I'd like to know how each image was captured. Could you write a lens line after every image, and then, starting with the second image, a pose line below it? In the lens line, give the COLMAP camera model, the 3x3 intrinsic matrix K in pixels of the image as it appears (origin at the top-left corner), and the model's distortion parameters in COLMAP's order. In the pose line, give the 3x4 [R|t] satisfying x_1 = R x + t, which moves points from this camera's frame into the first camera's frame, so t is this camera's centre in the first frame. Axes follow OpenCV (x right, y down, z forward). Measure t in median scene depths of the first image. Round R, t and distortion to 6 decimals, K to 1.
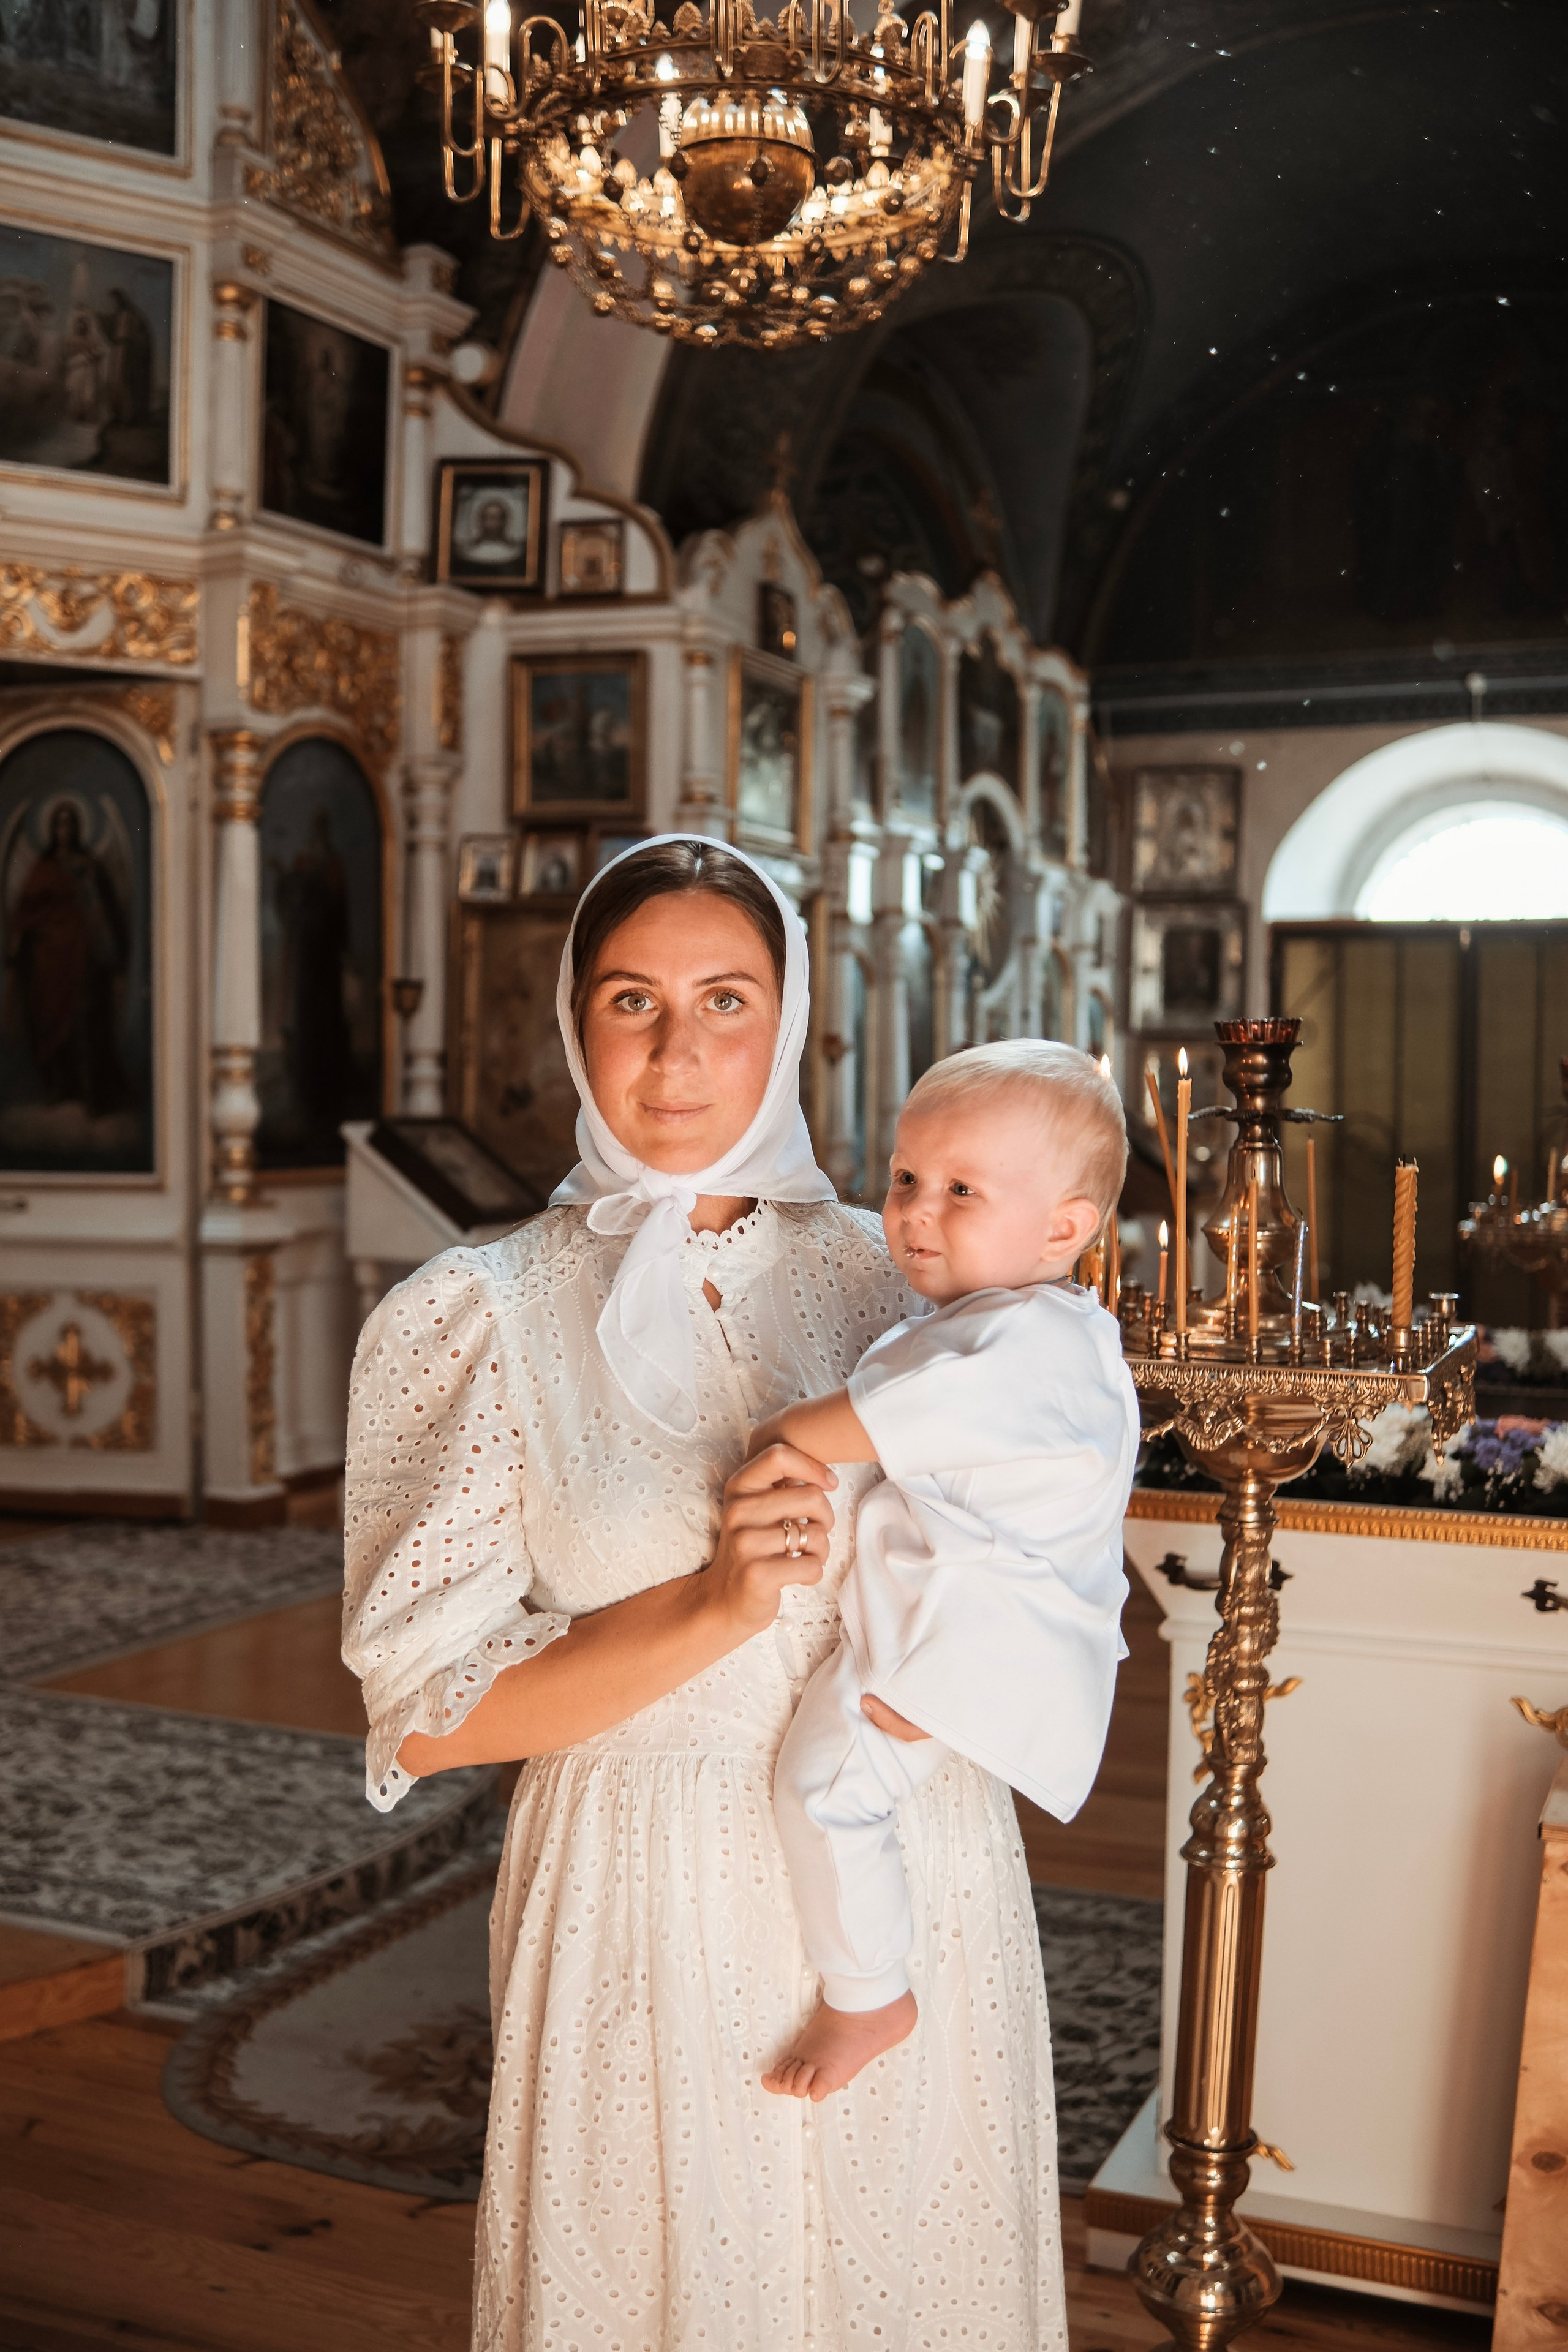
lens RADIAL K [[2443.8, 0, 761.2], [0, 2443.8, 1184.8], [0, 0, 1]] dist [-0.131695, 0.222284]
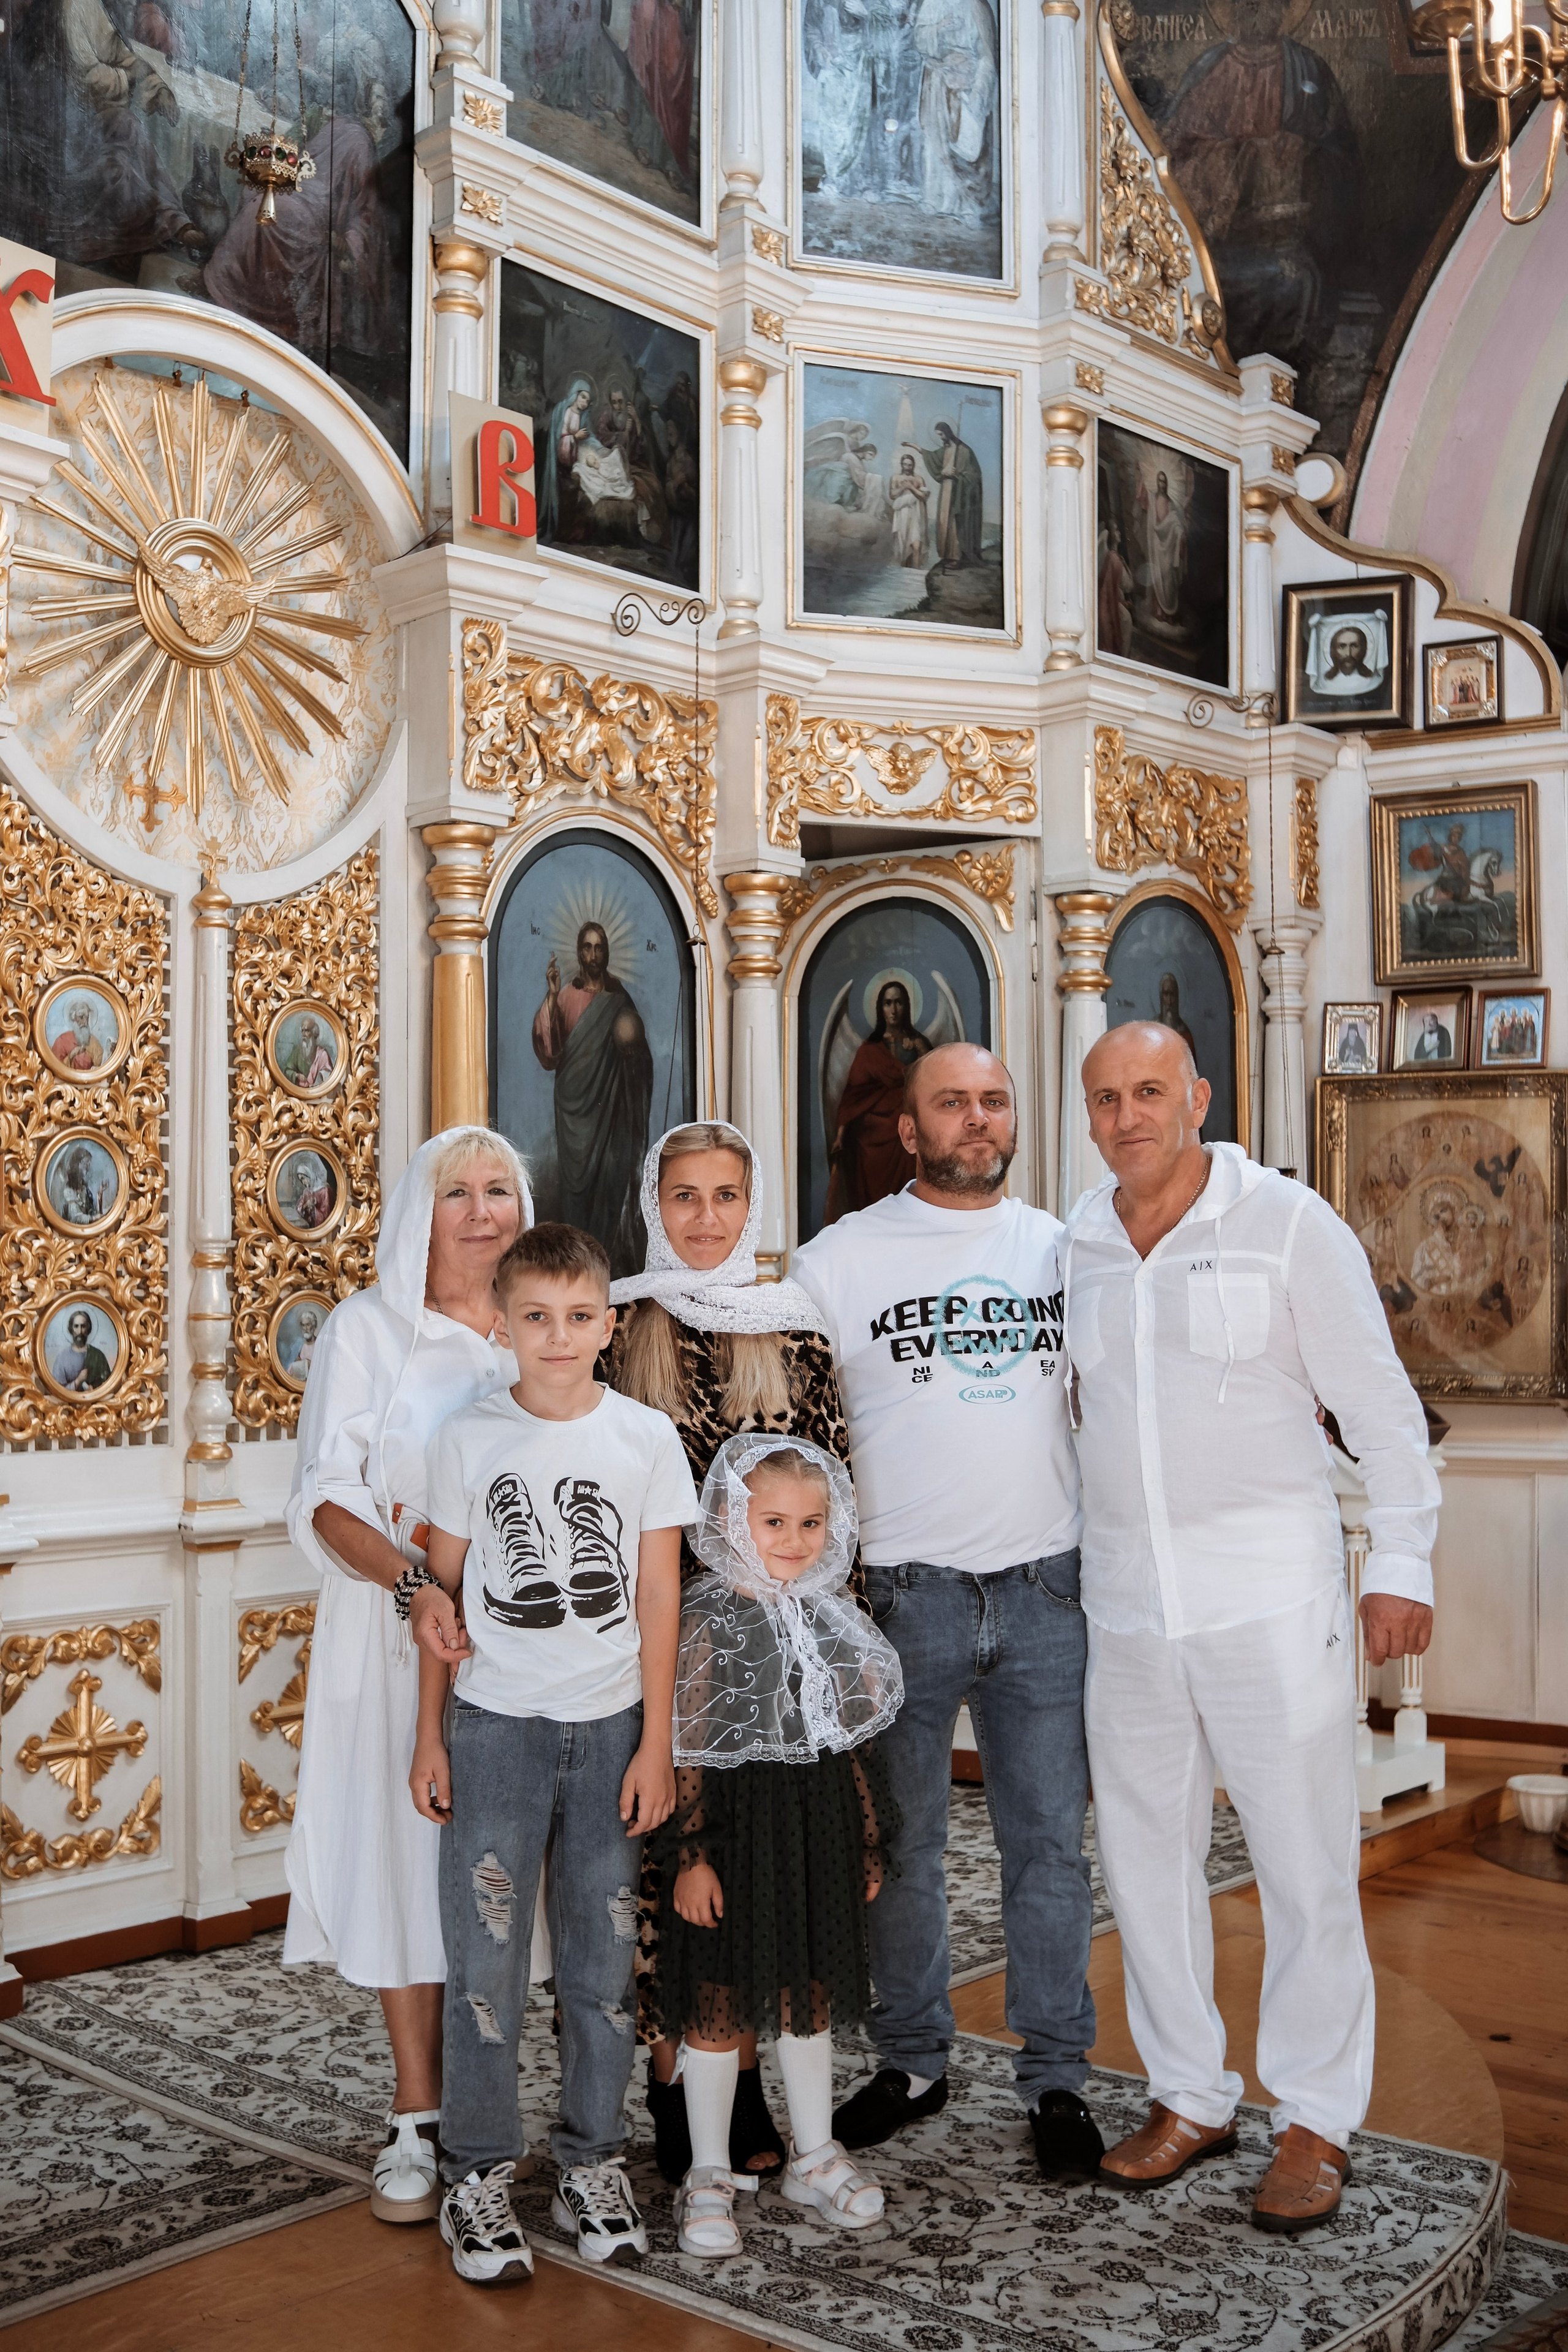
lens RADIAL K [[2446.6, 0, 764.1], [0, 2446.6, 1163.8], [0, 0, 1]] dist [-0.126712, 0.187062]
pose [[0.956151, -0.025173, -0.291790, -0.066749], [0.000099, 0.996327, -0.085632, -0.010404], [0.292873, 0.081848, 0.952642, 0.113270]]
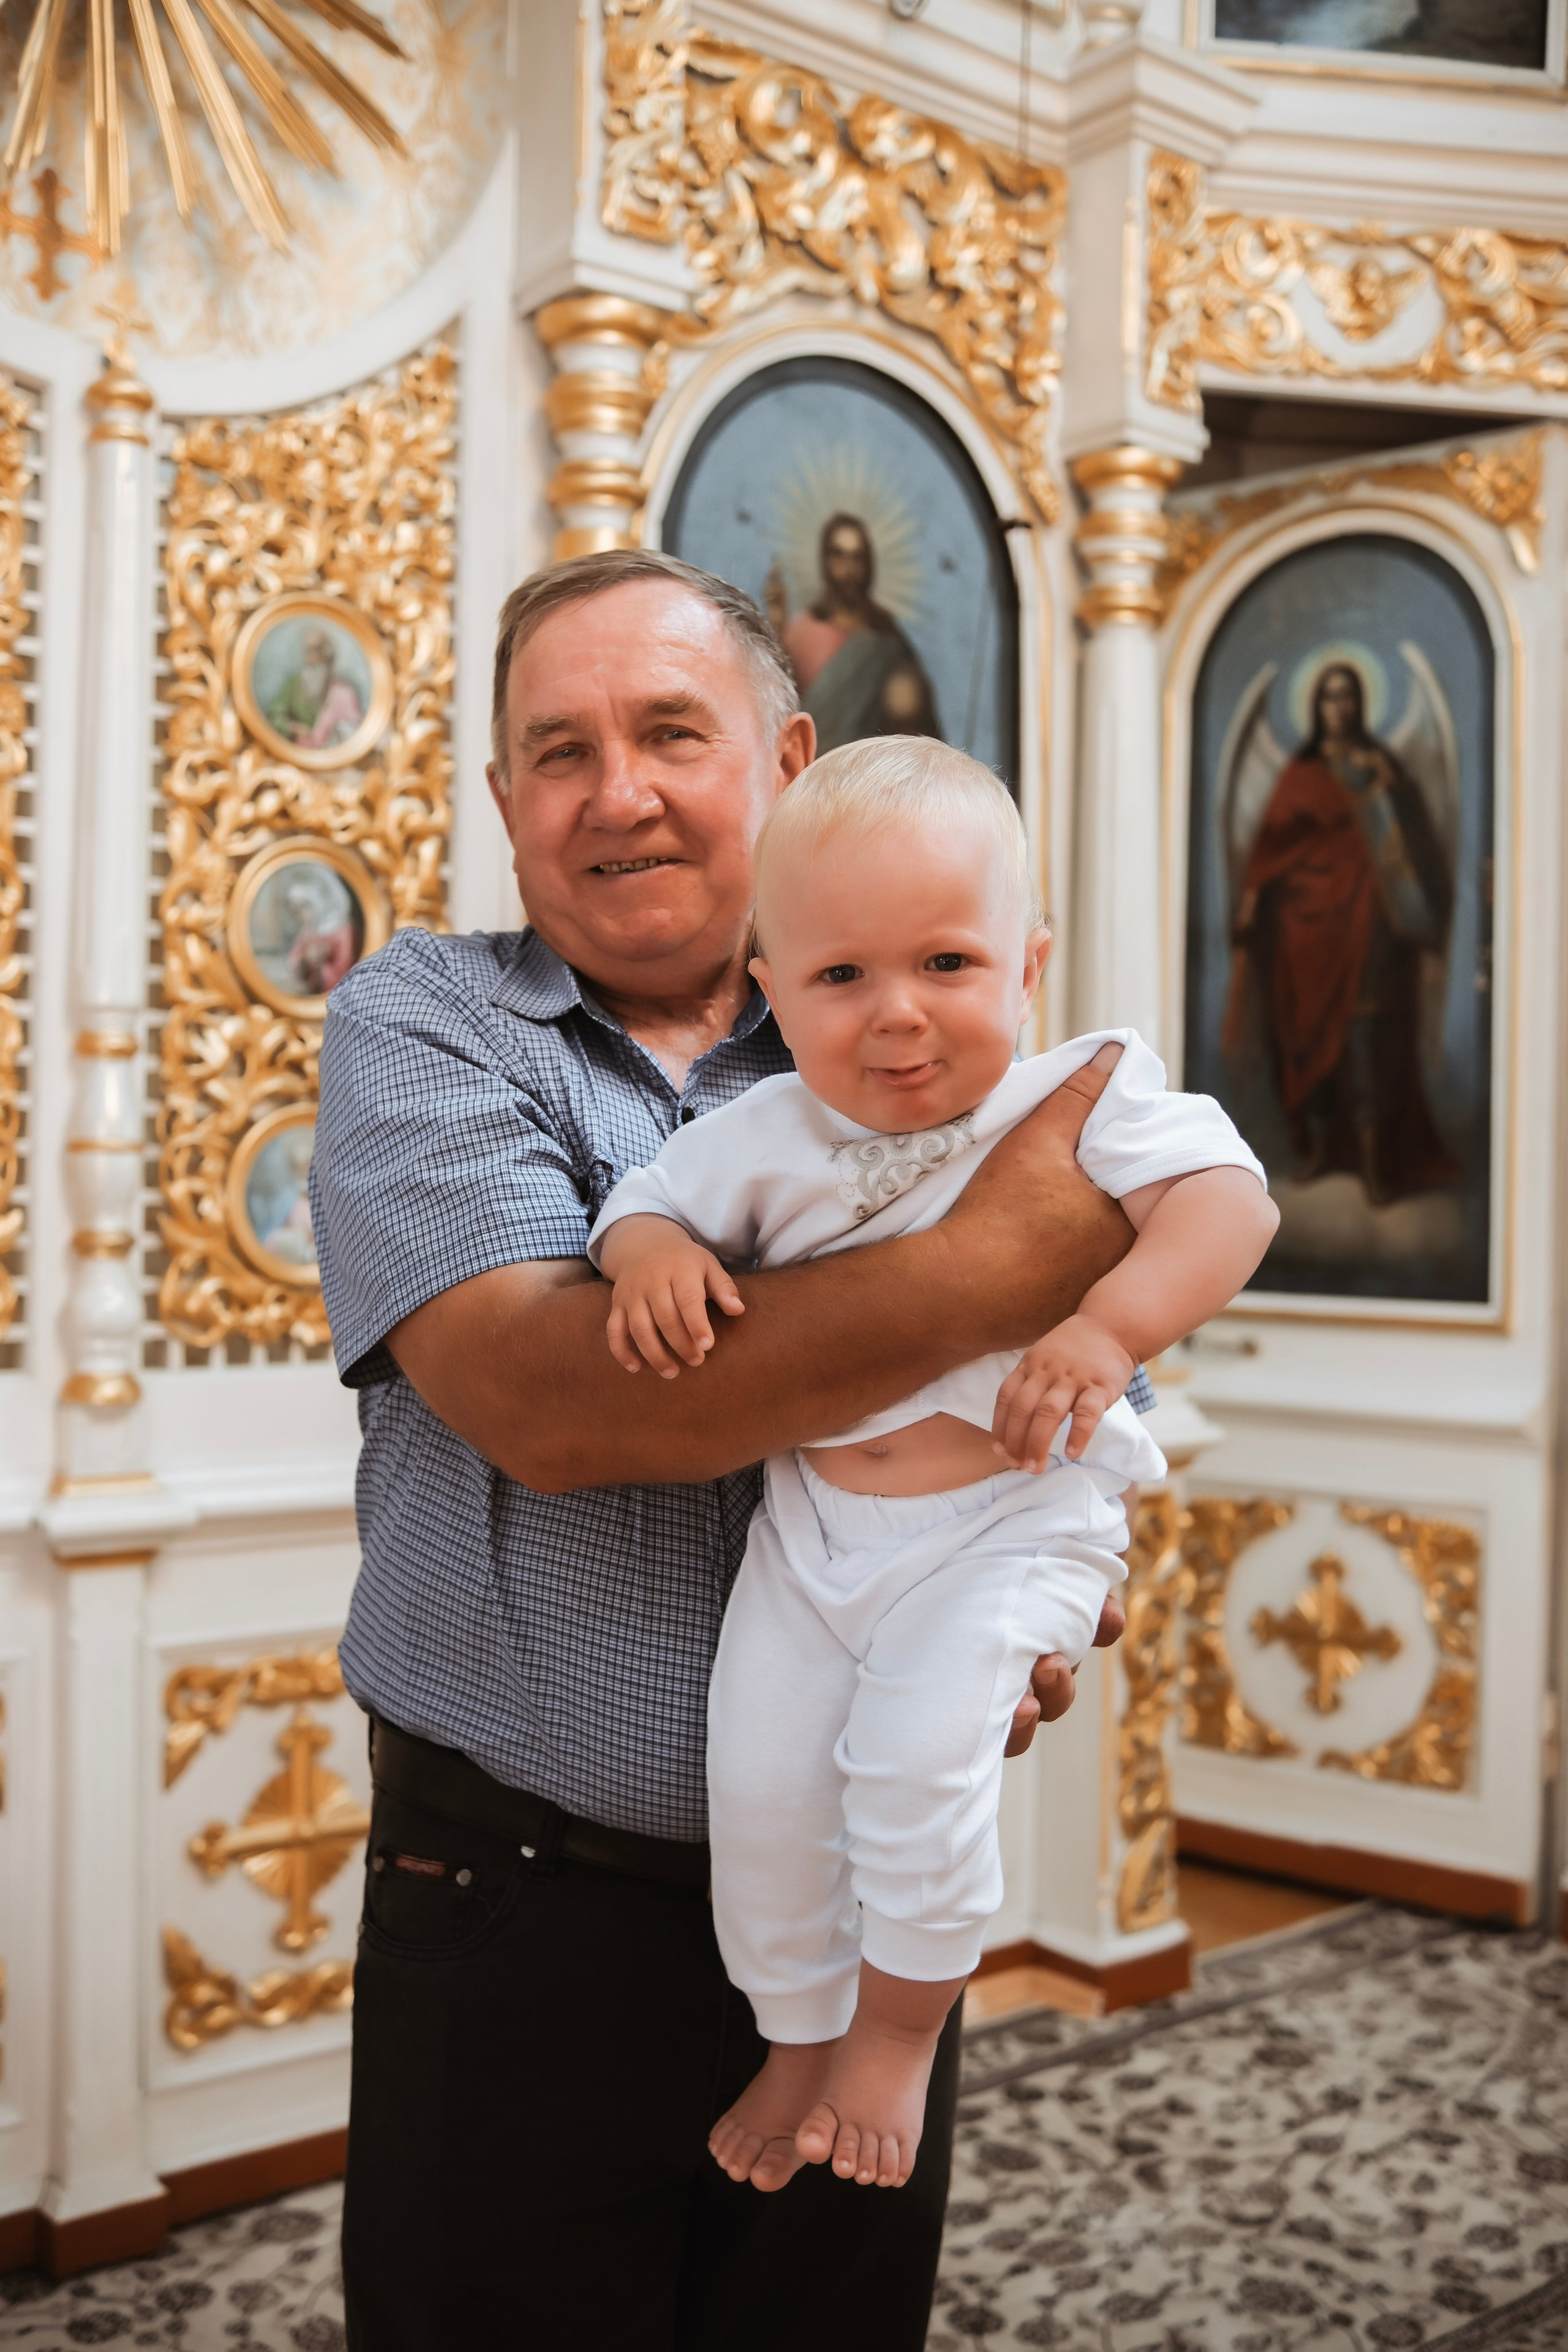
lens RADIAL K [[2350.3, 0, 759.3], [0, 2350.3, 1193.3], [0, 0, 1]] dist [-0.127803, 0.219869]
pose [[0.896312, 0.017865, -0.443063, -0.159986], [-0.029356, 0.999387, -0.019090, -0.014670], [0.442450, 0.030117, 0.896287, 0.431266]]
